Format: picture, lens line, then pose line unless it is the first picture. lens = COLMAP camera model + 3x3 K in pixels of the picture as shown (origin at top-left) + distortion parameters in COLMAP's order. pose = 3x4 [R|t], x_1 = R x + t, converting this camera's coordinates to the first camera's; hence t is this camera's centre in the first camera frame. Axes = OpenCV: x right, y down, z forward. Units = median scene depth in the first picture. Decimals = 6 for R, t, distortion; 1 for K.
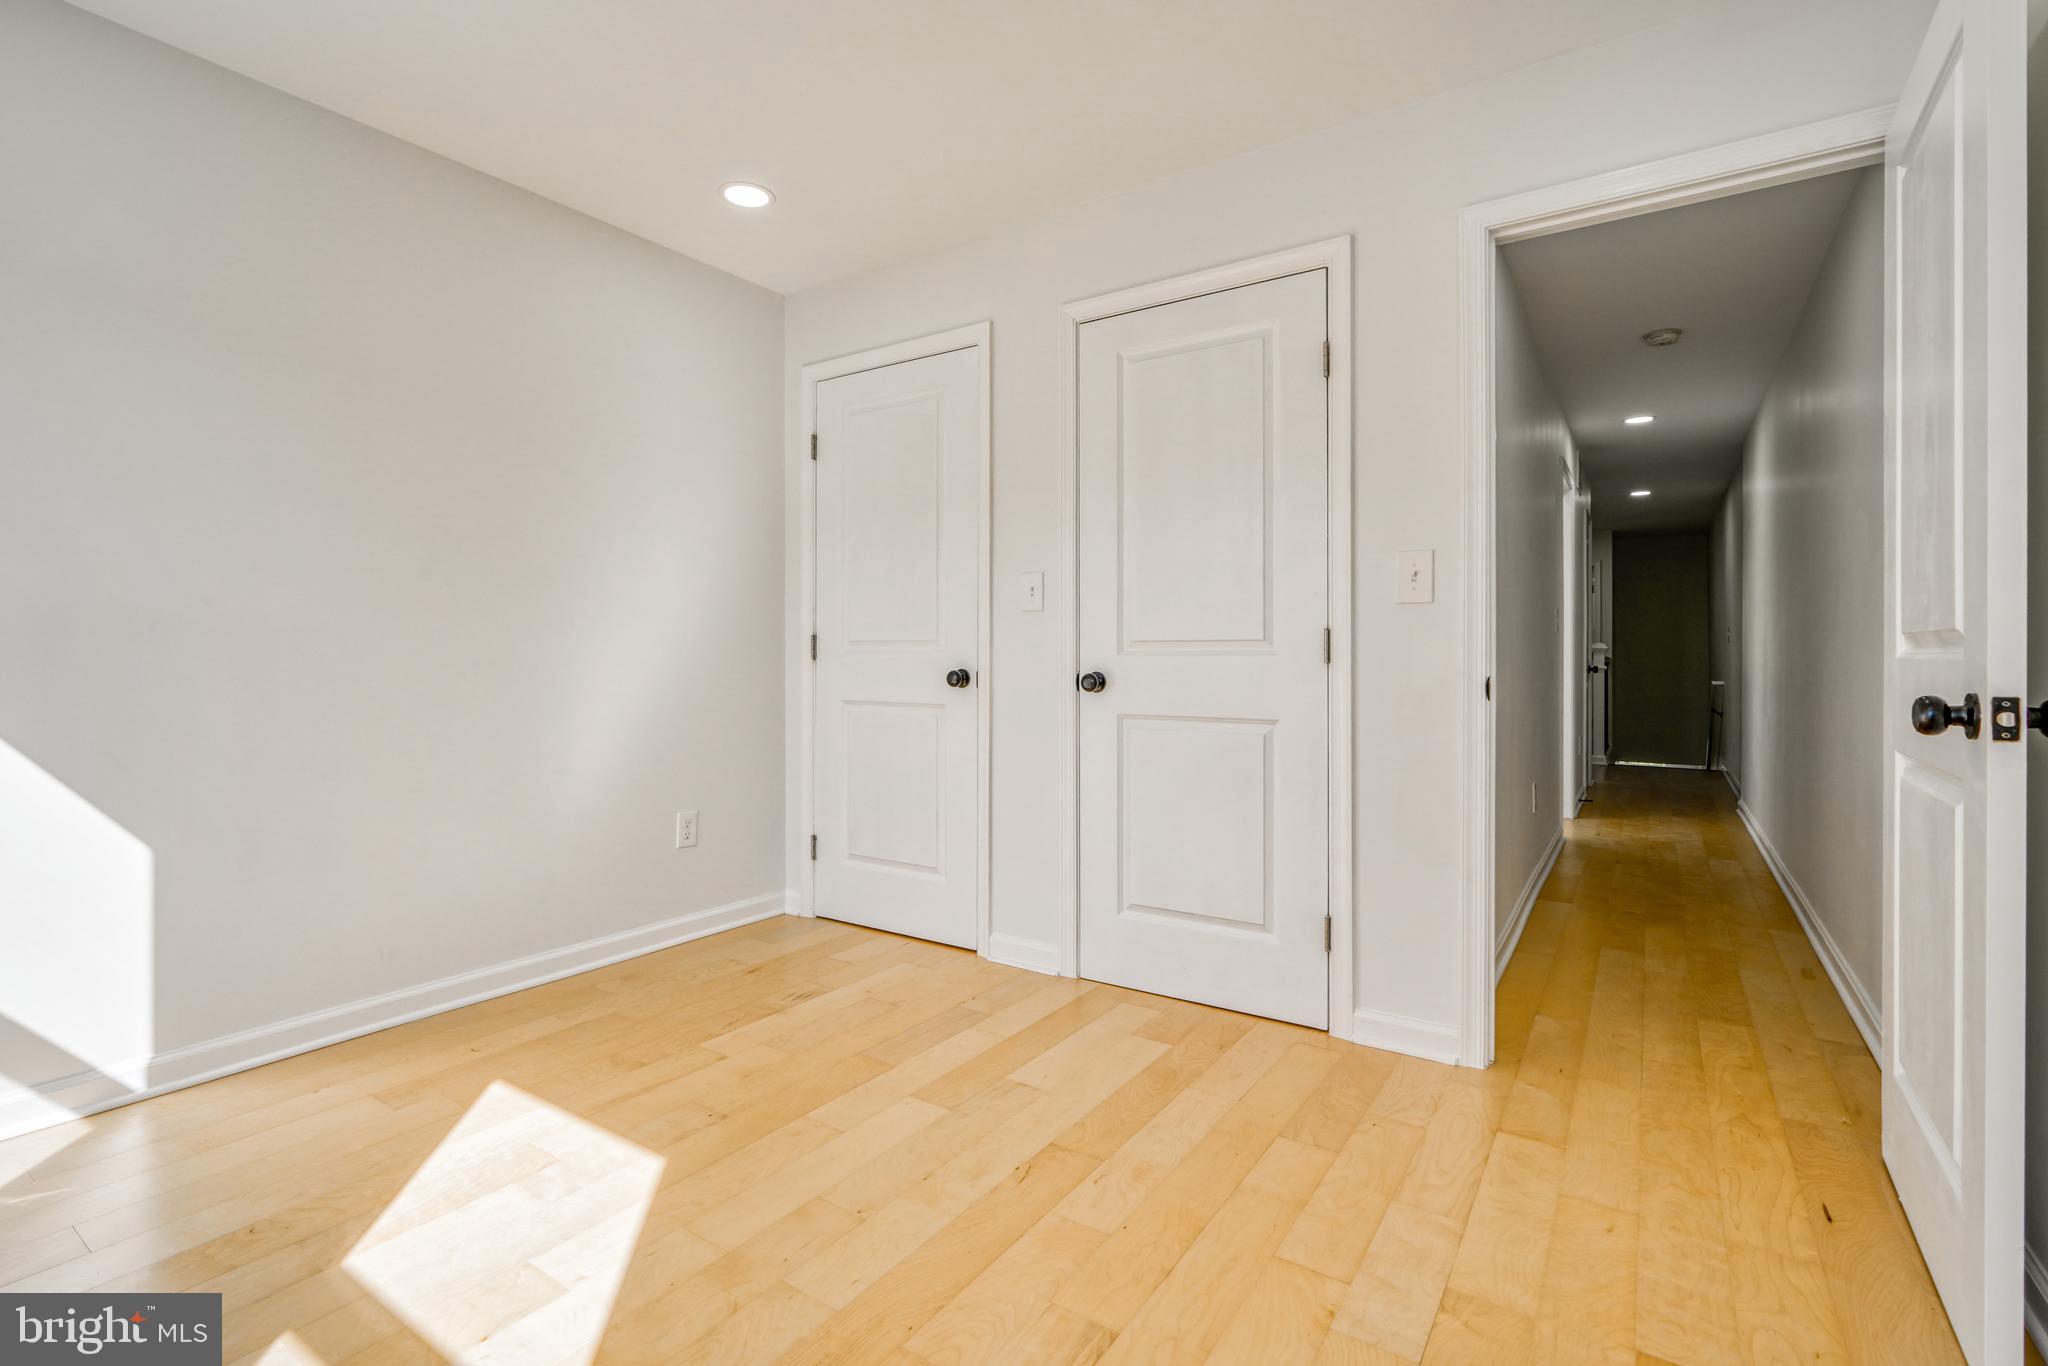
lens RADIAL K [[932.9, 0, 1020.5], [0, 932.9, 668.9], [0, 0, 1]] dist [-0.011410, 0.005229]
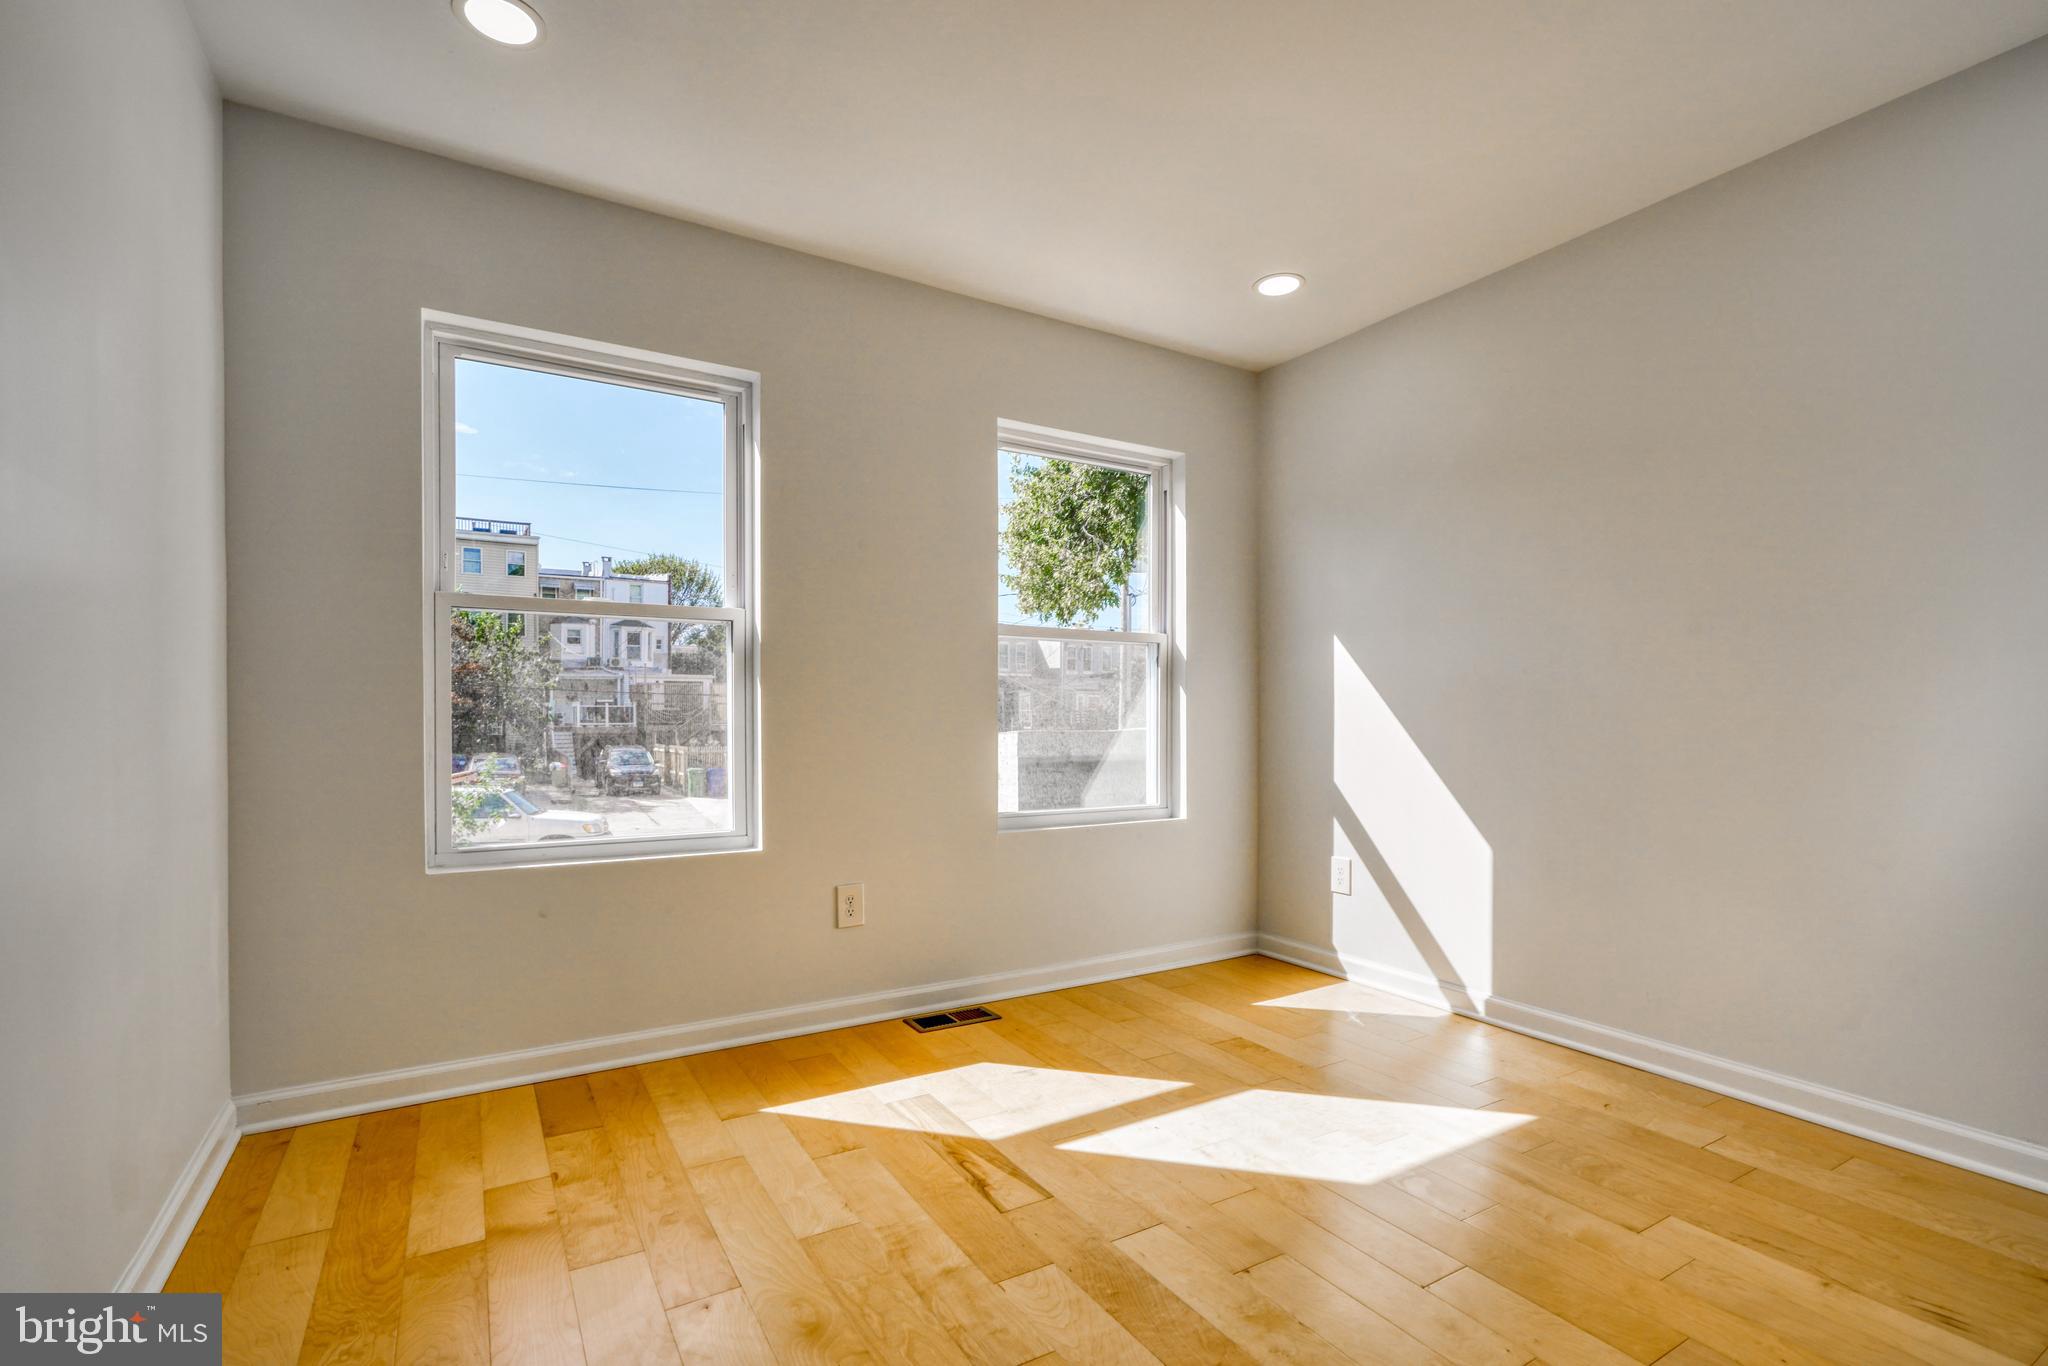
lens RADIAL K [[932.9, 0, 1020.0], [0, 932.9, 696.3], [0, 0, 1]] dist [-0.011410, 0.005229]
pose [[-0.415828, -0.015605, -0.909309, 0.650217], [-0.009437, 0.999873, -0.012843, -0.016283], [0.909394, 0.003241, -0.415923, 0.906834]]
